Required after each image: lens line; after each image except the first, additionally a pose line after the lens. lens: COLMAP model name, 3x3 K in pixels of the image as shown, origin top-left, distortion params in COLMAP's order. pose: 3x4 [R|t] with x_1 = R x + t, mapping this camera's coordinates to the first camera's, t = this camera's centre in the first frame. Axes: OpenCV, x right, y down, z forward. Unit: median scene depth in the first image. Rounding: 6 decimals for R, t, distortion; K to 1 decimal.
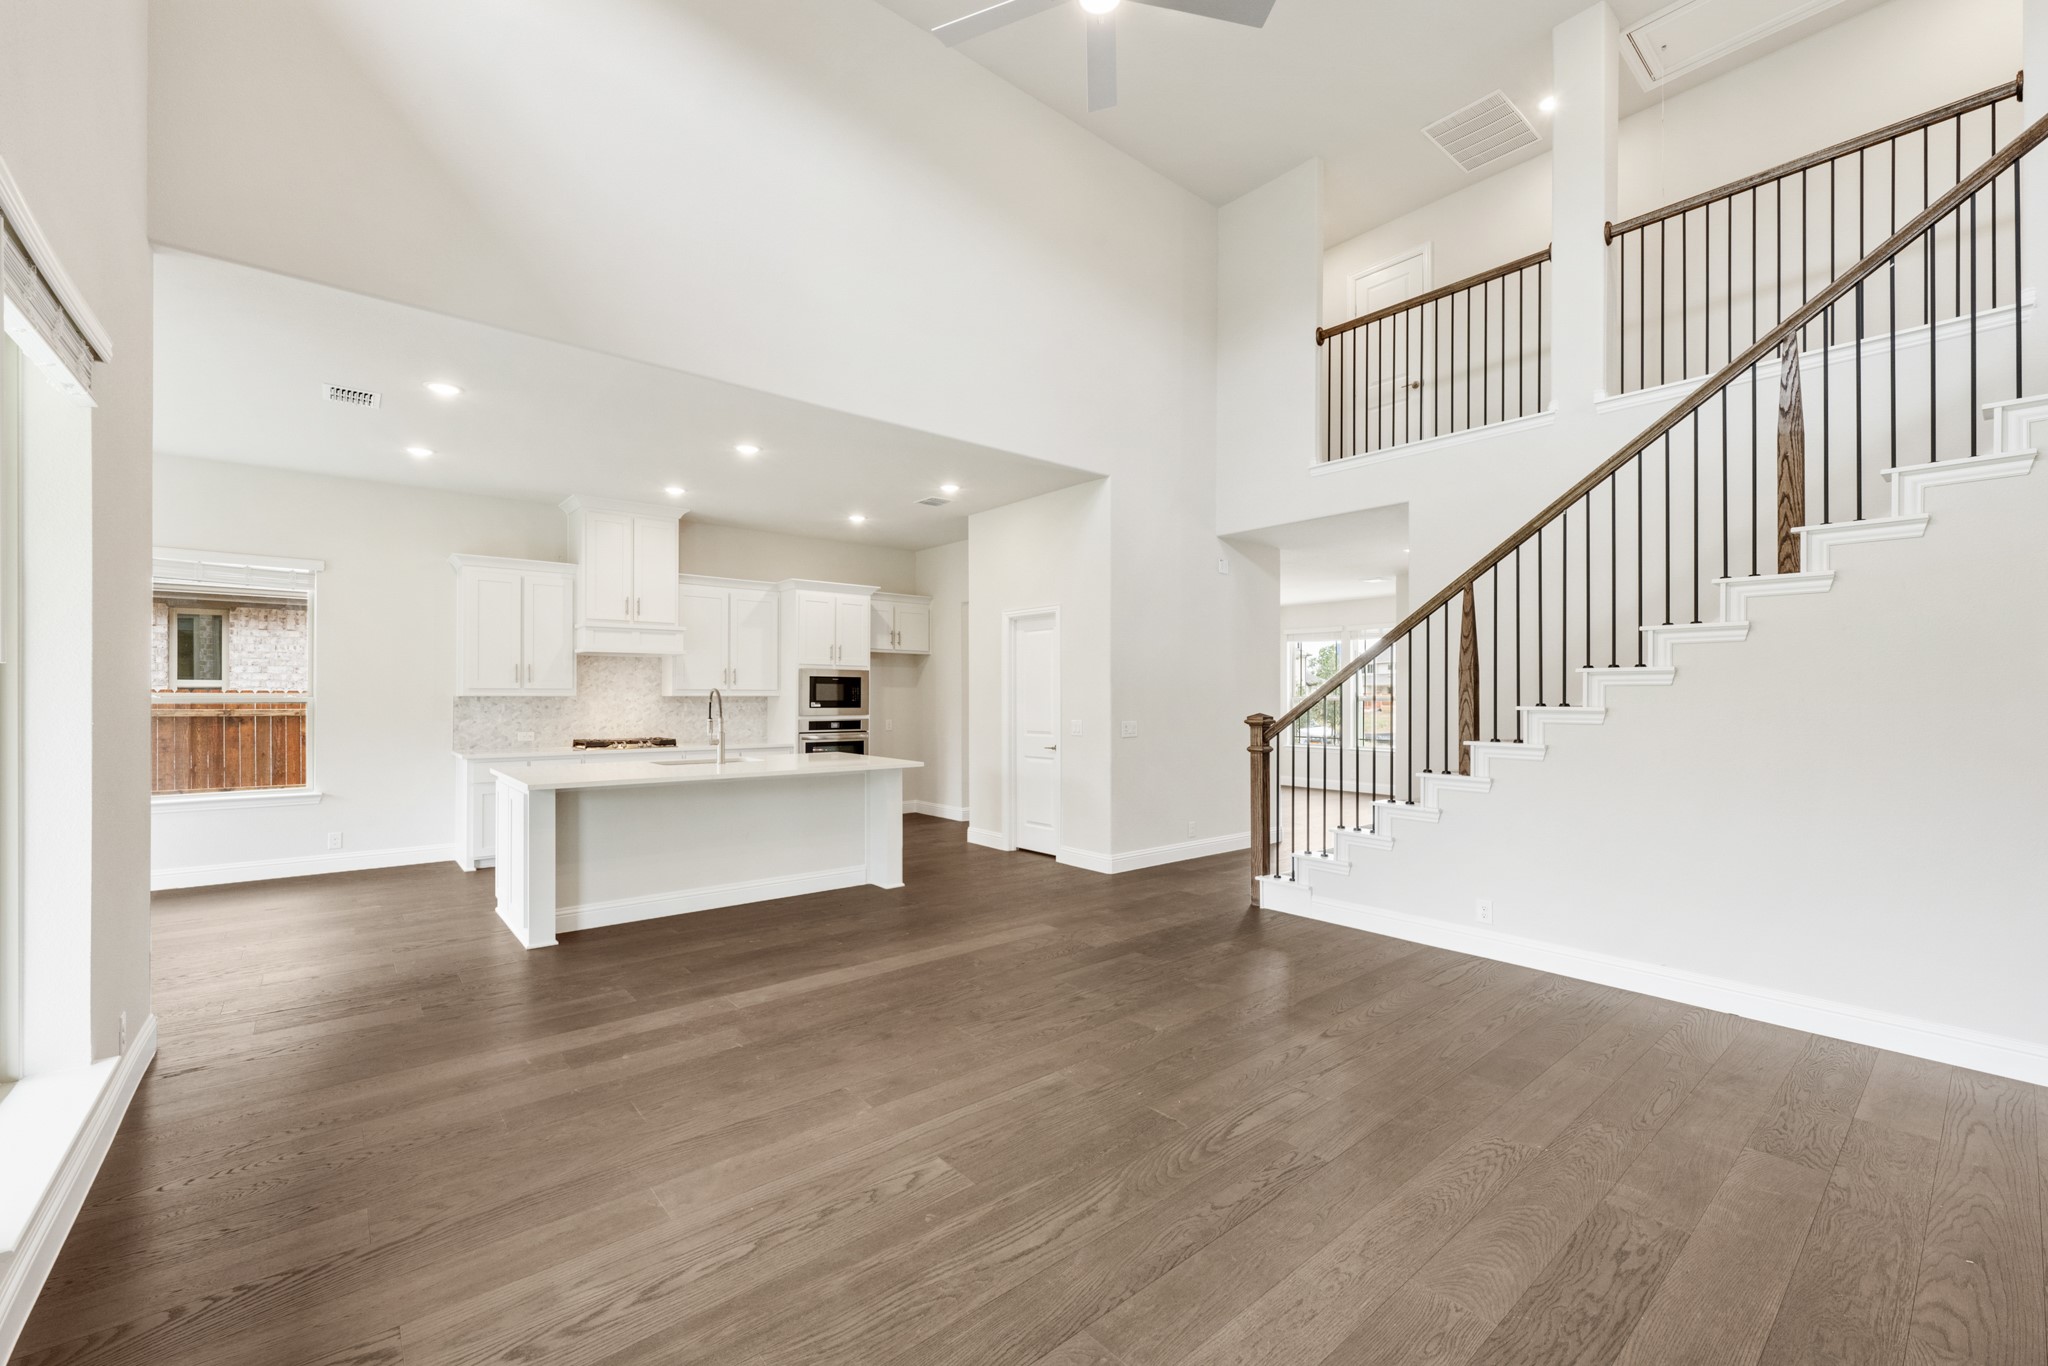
lens RADIAL K [[840.9, 0, 1024.0], [0, 840.9, 683.0], [0, 0, 1]] dist [0.000380, 0.000073]
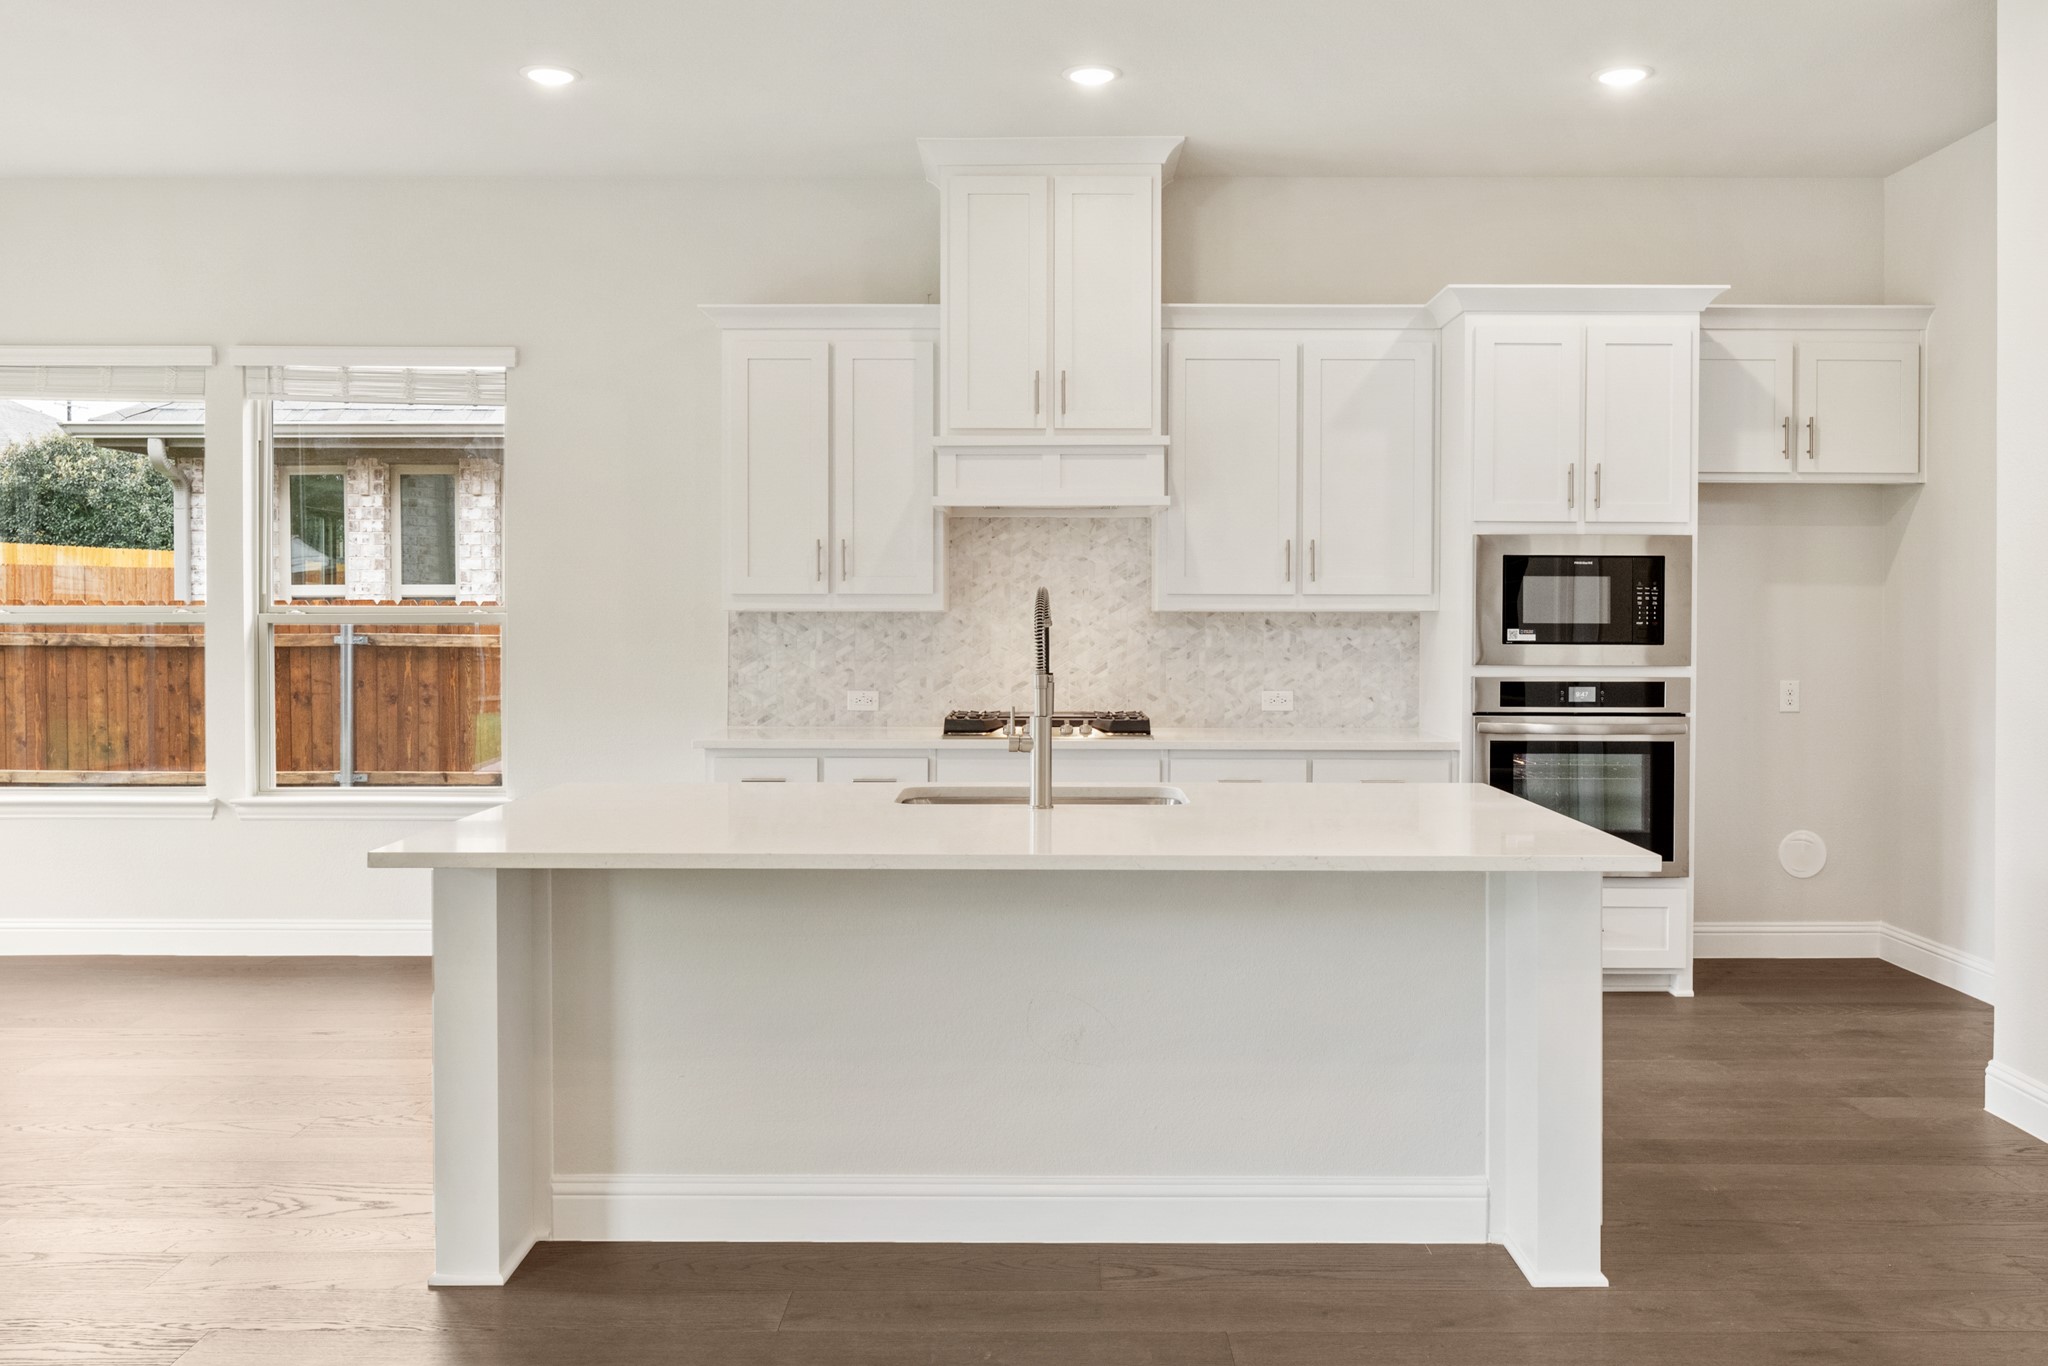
lens RADIAL K [[1683.2, 0, 1024.9], [0, 1683.2, 621.4], [0, 0, 1]] dist [-0.000701, -0.001271]
pose [[0.763613, 0.002452, -0.645669, 0.052260], [0.009901, 0.999831, 0.015506, 0.007220], [0.645598, -0.018234, 0.763460, 0.336382]]
